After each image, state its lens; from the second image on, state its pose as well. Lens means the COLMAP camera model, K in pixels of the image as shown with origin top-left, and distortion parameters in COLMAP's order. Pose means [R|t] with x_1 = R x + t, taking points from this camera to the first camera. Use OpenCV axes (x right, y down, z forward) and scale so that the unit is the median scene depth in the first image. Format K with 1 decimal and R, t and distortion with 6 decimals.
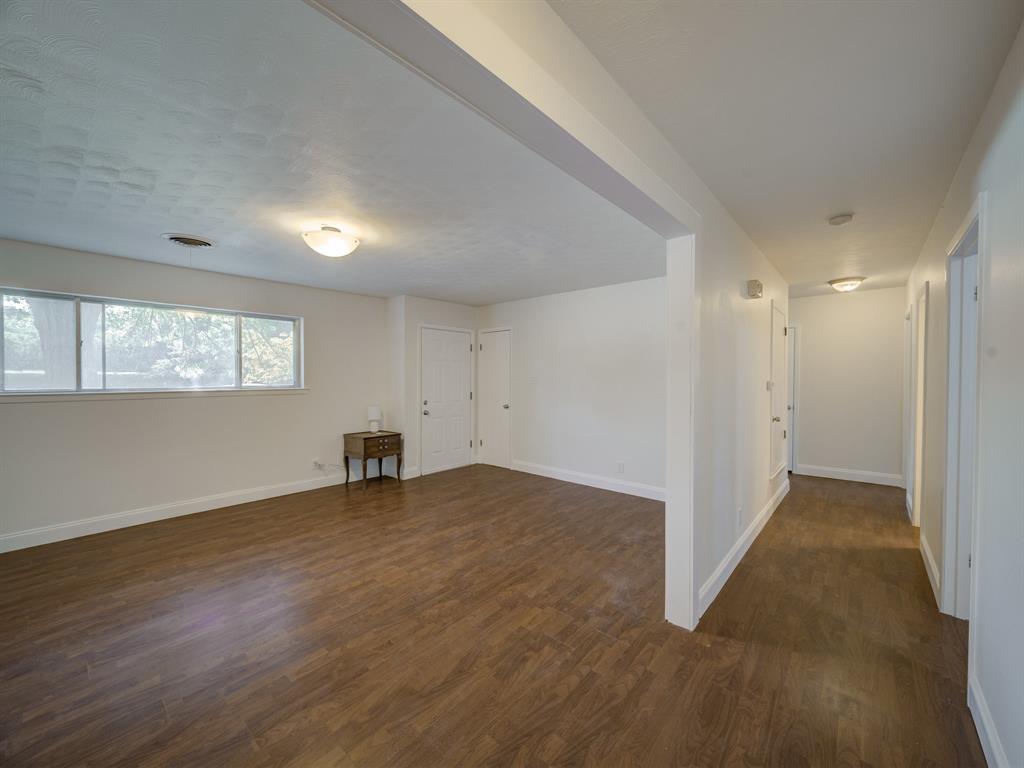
lens RADIAL K [[401.5, 0, 513.0], [0, 401.5, 380.5], [0, 0, 1]] dist [-0.002991, -0.000807]
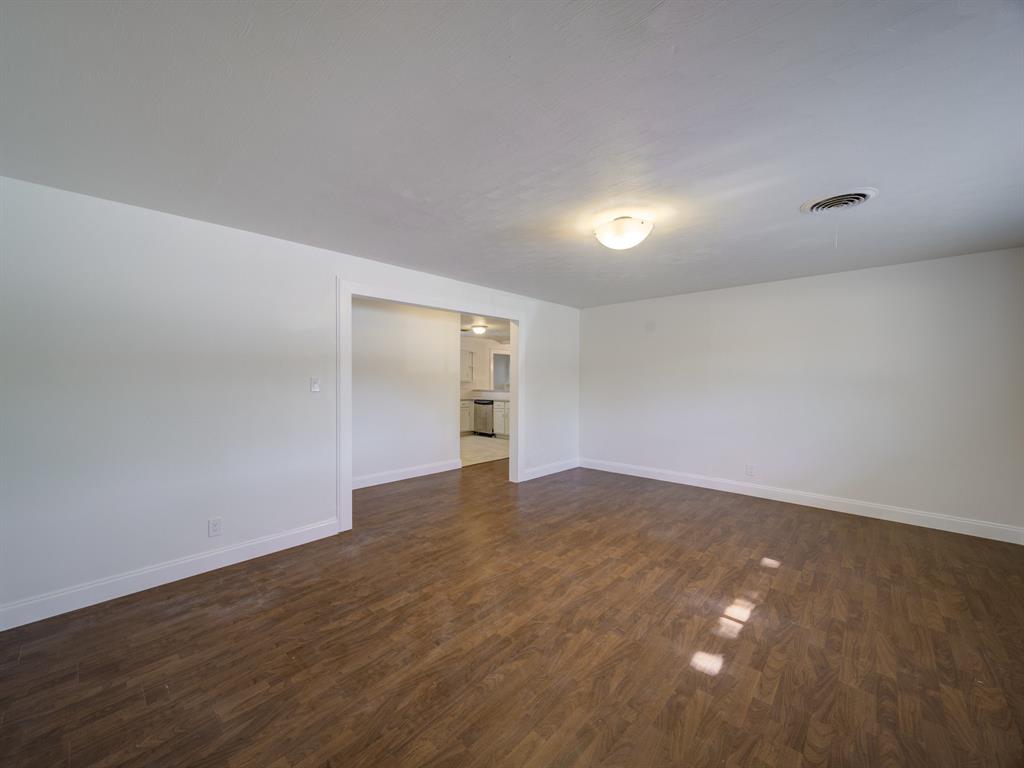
lens RADIAL K [[401.5, 0, 510.9], [0, 401.5, 381.4], [0, 0, 1]] dist [-0.002991, -0.000807]
pose [[-0.999965, -0.000302, -0.008389, -0.172877], [-0.000468, 0.999806, 0.019712, -0.021622], [0.008381, 0.019716, -0.999770, 1.833478]]
